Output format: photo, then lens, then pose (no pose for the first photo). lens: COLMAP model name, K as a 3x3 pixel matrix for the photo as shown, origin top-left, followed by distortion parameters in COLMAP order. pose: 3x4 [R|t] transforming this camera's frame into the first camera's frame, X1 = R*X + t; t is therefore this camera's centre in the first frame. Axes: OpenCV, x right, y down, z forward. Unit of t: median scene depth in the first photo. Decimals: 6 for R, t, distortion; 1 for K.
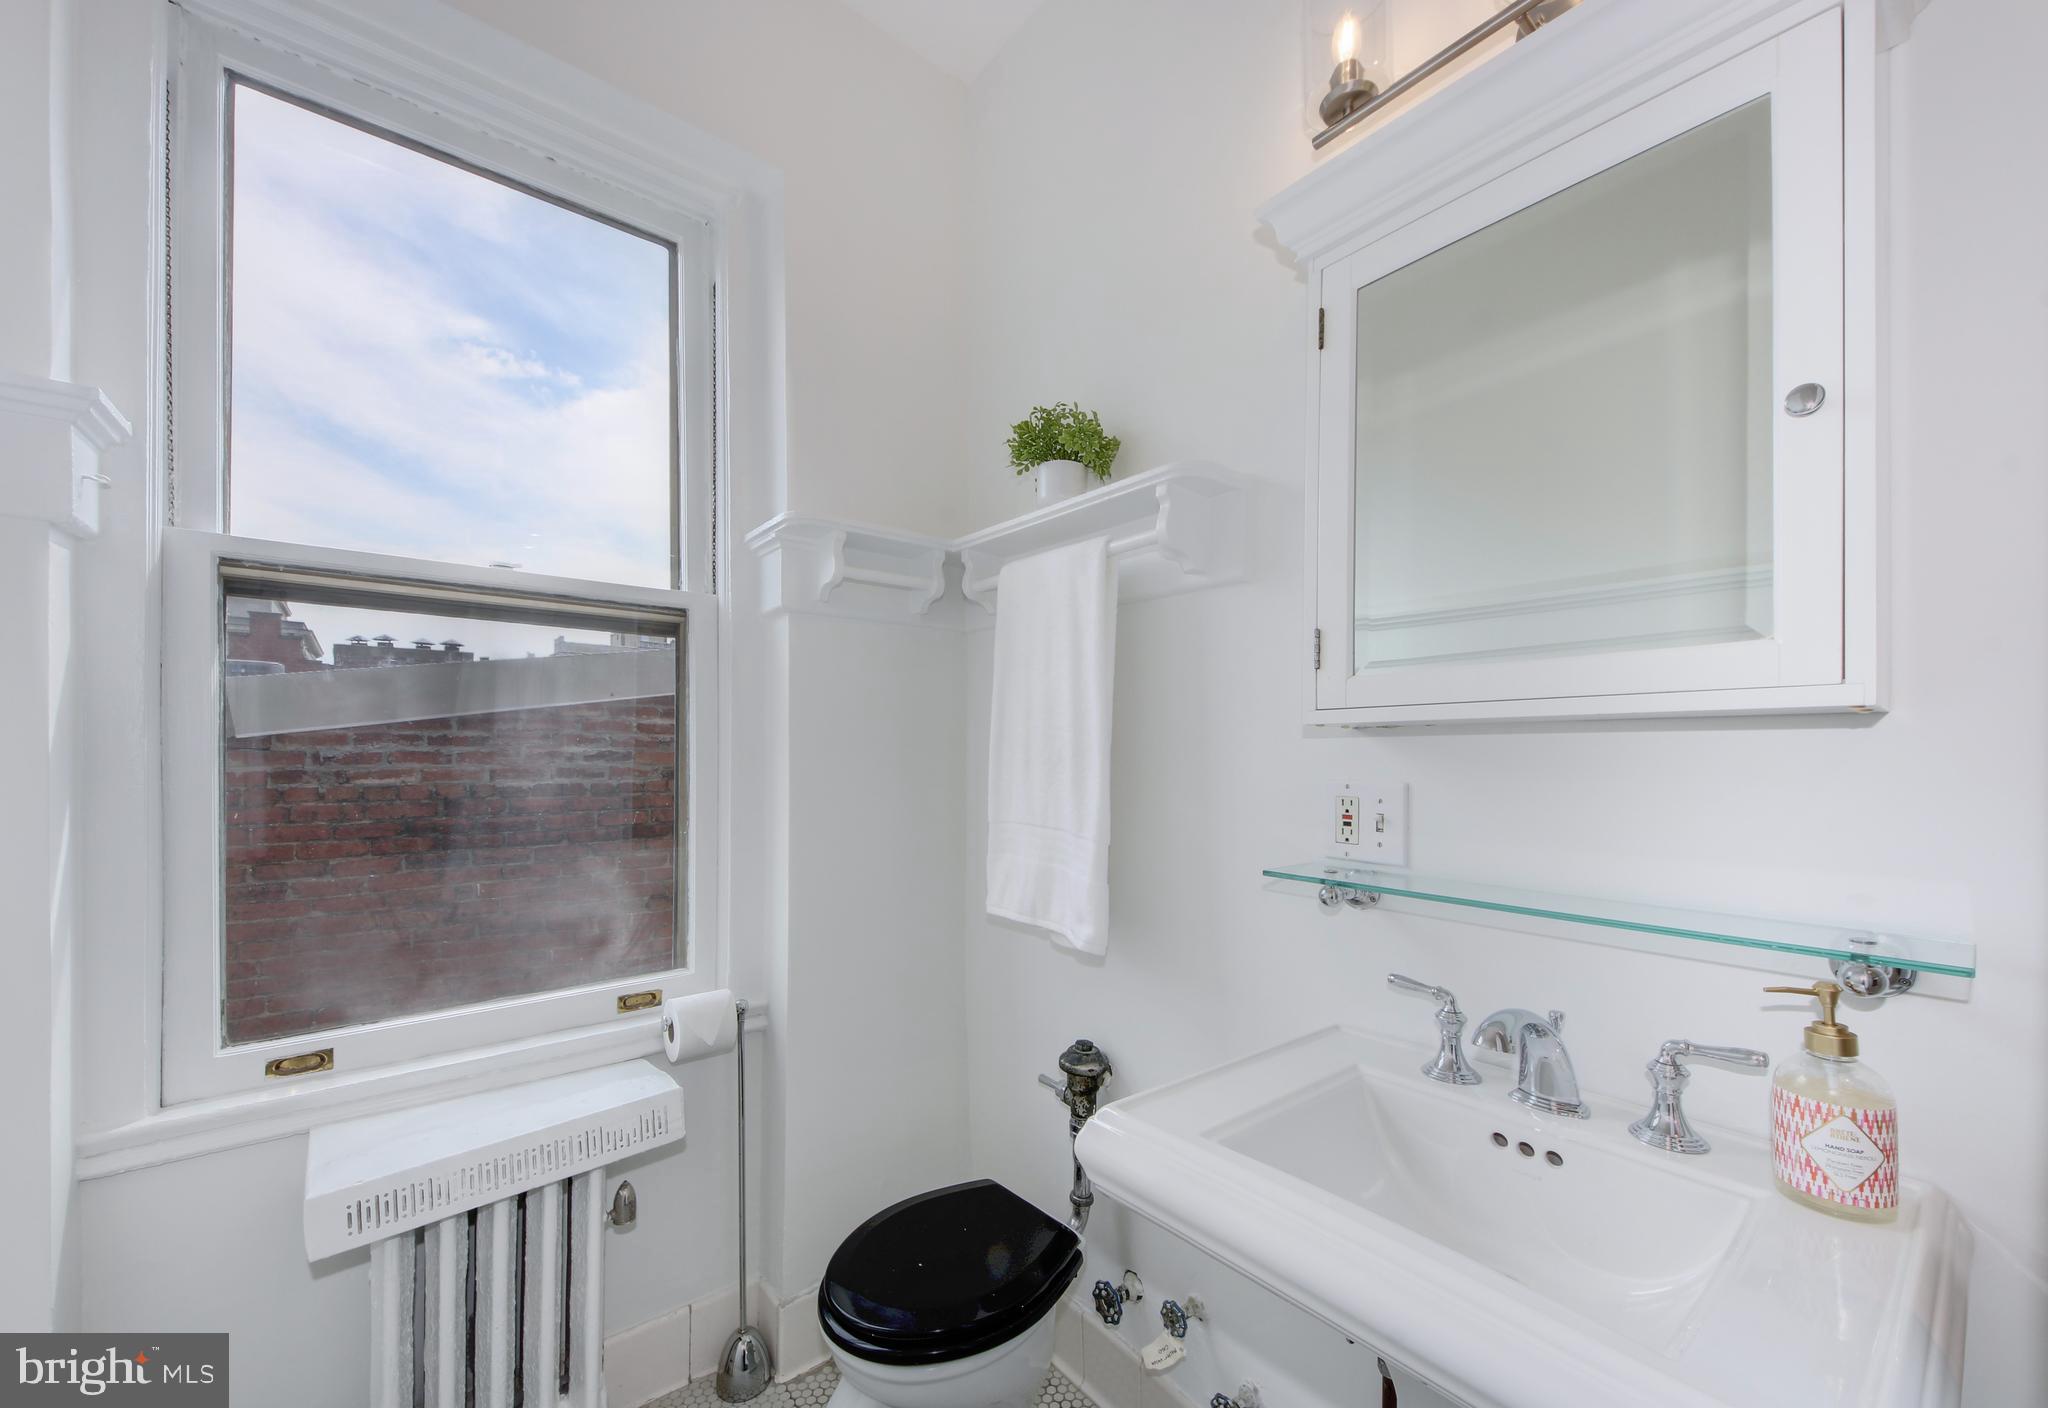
lens RADIAL K [[780.8, 0, 1029.5], [0, 780.8, 754.3], [0, 0, 1]] dist [0.000774, -0.004646]
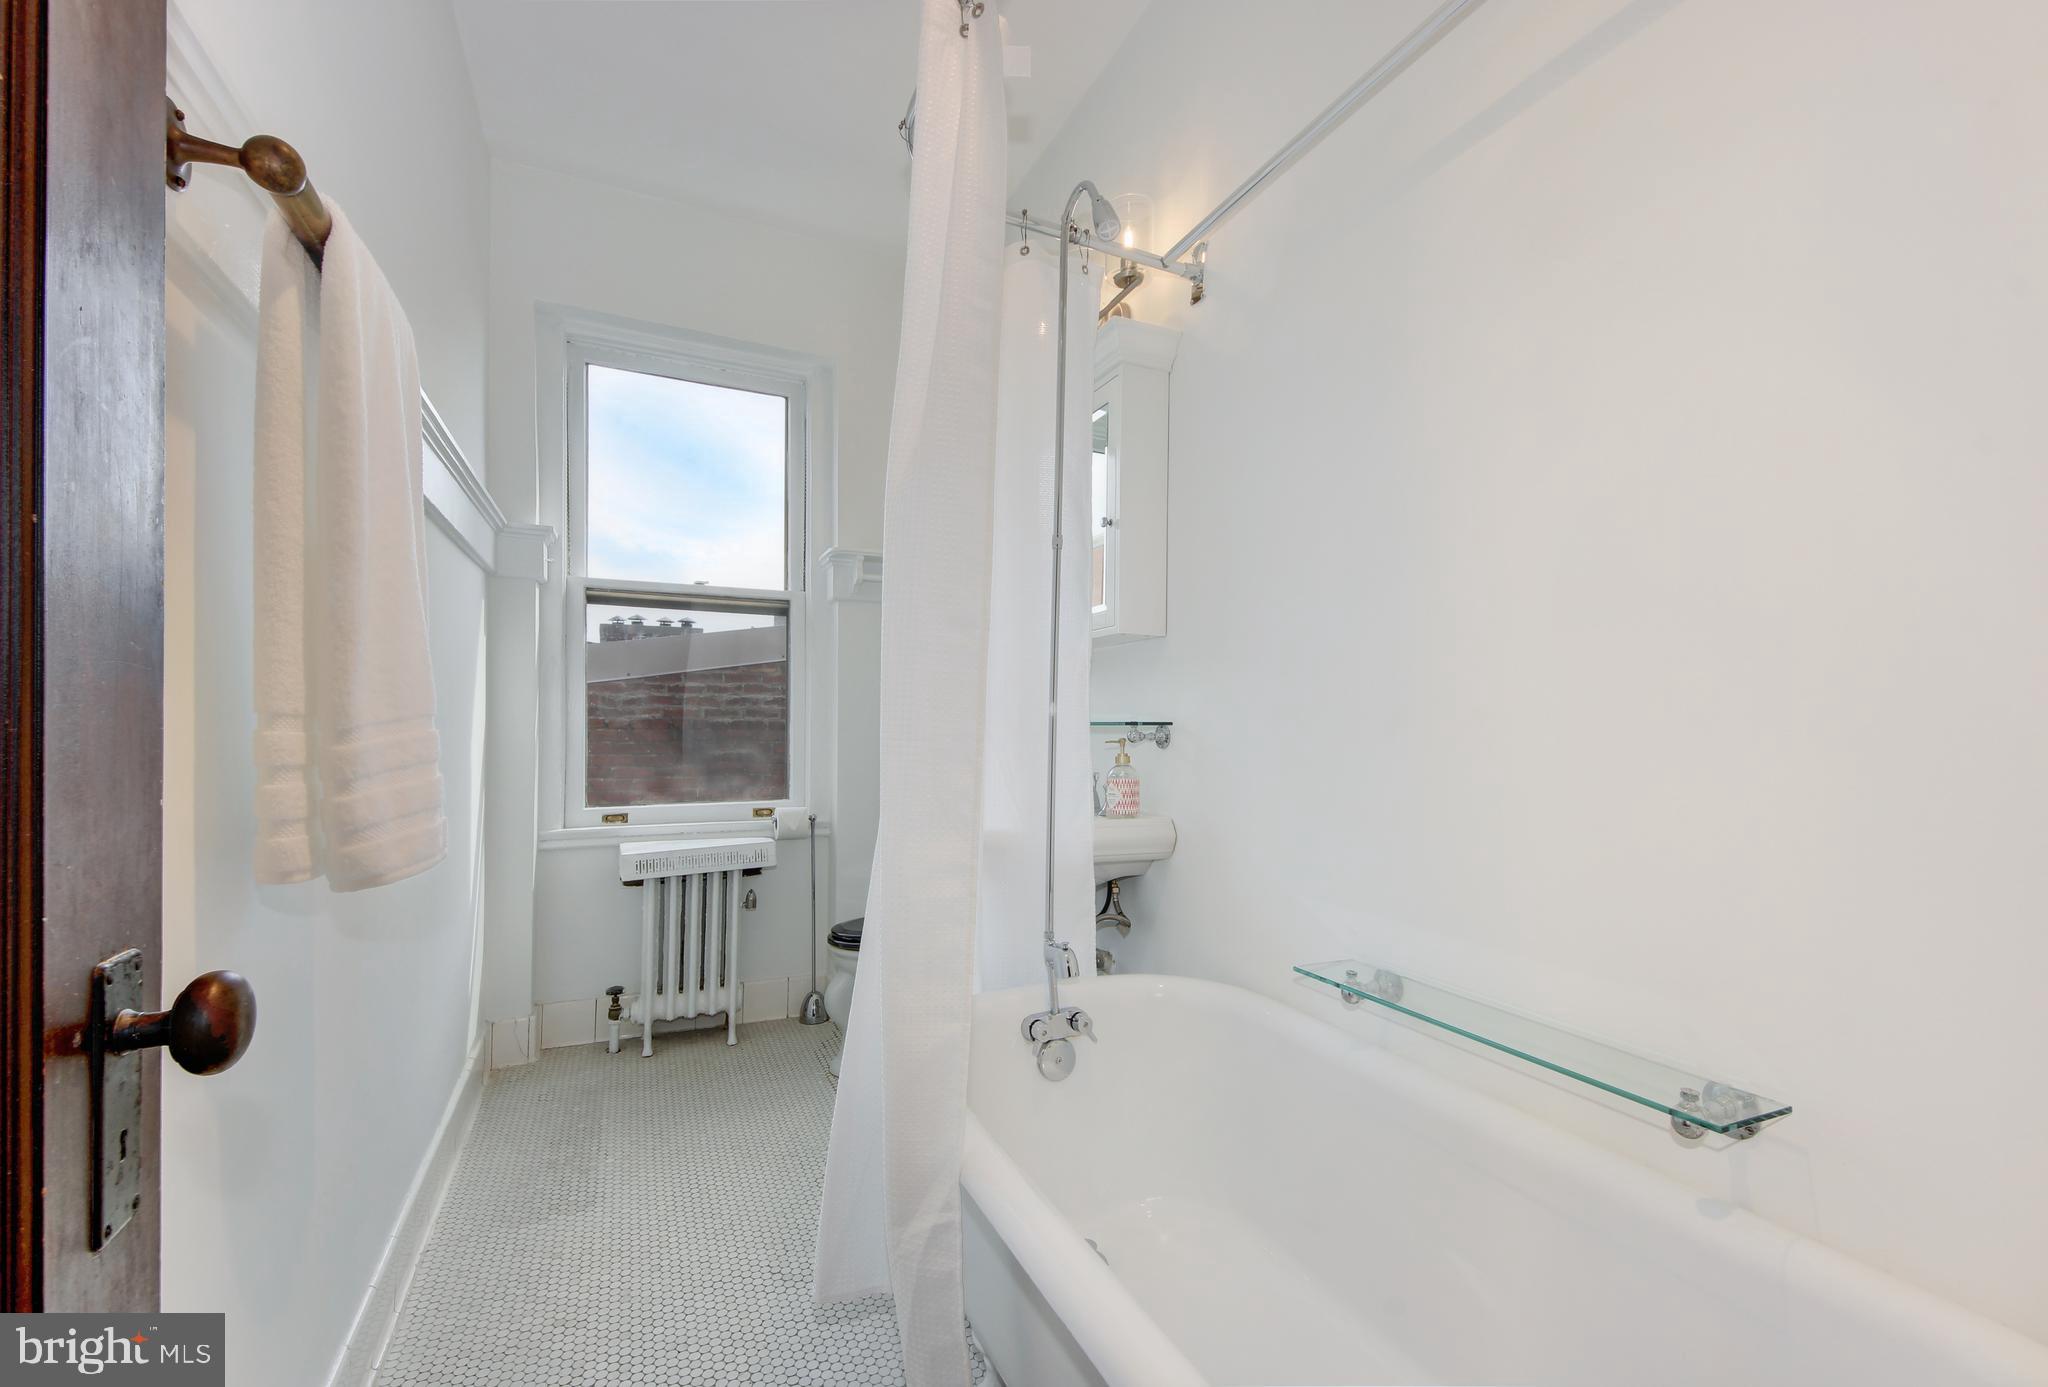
lens RADIAL K [[844.4, 0, 1020.7], [0, 844.4, 728.7], [0, 0, 1]] dist [-0.000123, 0.000005]
pose [[0.965849, 0.005113, -0.259053, 0.624311], [-0.004332, 0.999984, 0.003584, 0.109428], [0.259068, -0.002340, 0.965856, -0.803043]]
